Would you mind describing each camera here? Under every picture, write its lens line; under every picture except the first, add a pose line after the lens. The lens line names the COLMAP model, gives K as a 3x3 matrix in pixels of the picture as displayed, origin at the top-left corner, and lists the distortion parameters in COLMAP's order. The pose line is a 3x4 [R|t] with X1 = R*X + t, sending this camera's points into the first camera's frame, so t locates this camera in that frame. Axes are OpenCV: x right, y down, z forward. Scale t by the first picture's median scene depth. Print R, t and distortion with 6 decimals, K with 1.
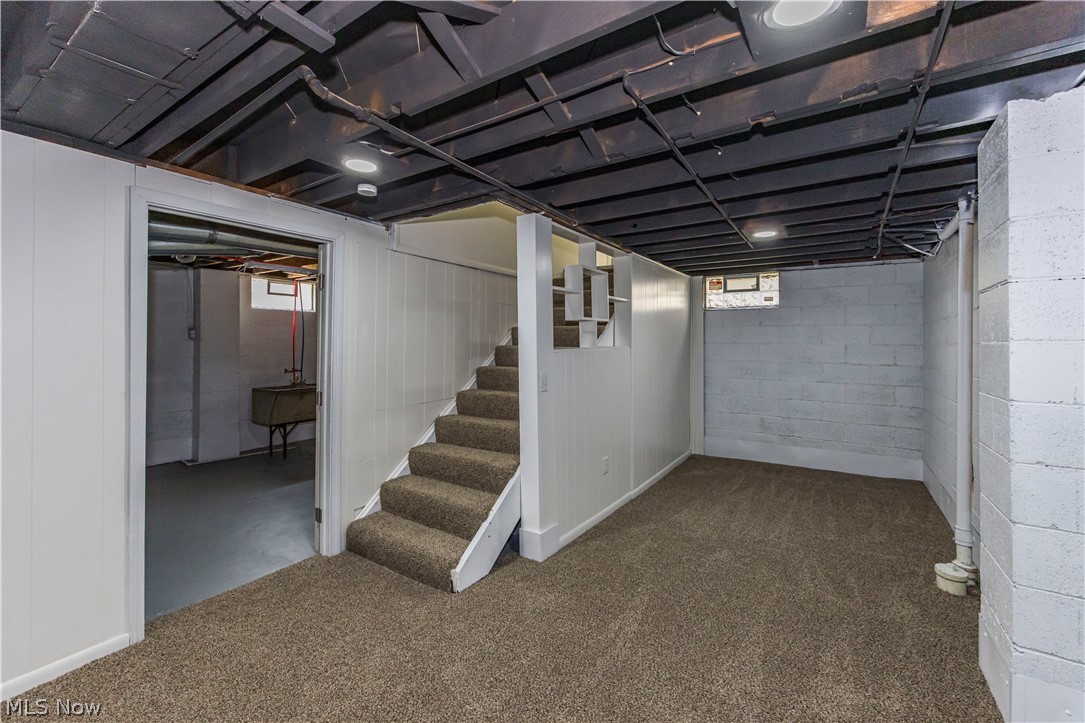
lens RADIAL K [[462.2, 0, 543.5], [0, 462.2, 318.7], [0, 0, 1]] dist [-0.003216, 0.000001]
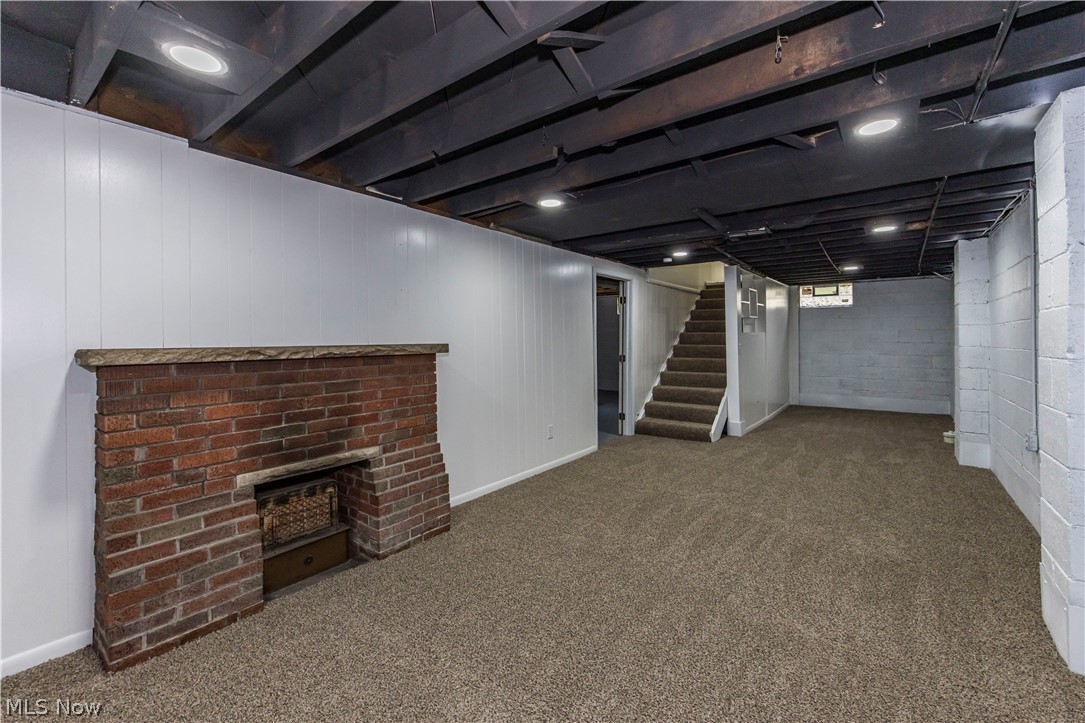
lens RADIAL K [[462.2, 0, 543.5], [0, 462.2, 318.7], [0, 0, 1]] dist [-0.003216, 0.000001]
pose [[0.996800, -0.012400, -0.078964, -0.402036], [0.013671, 0.999785, 0.015579, -0.022068], [0.078754, -0.016609, 0.996756, -0.621761]]
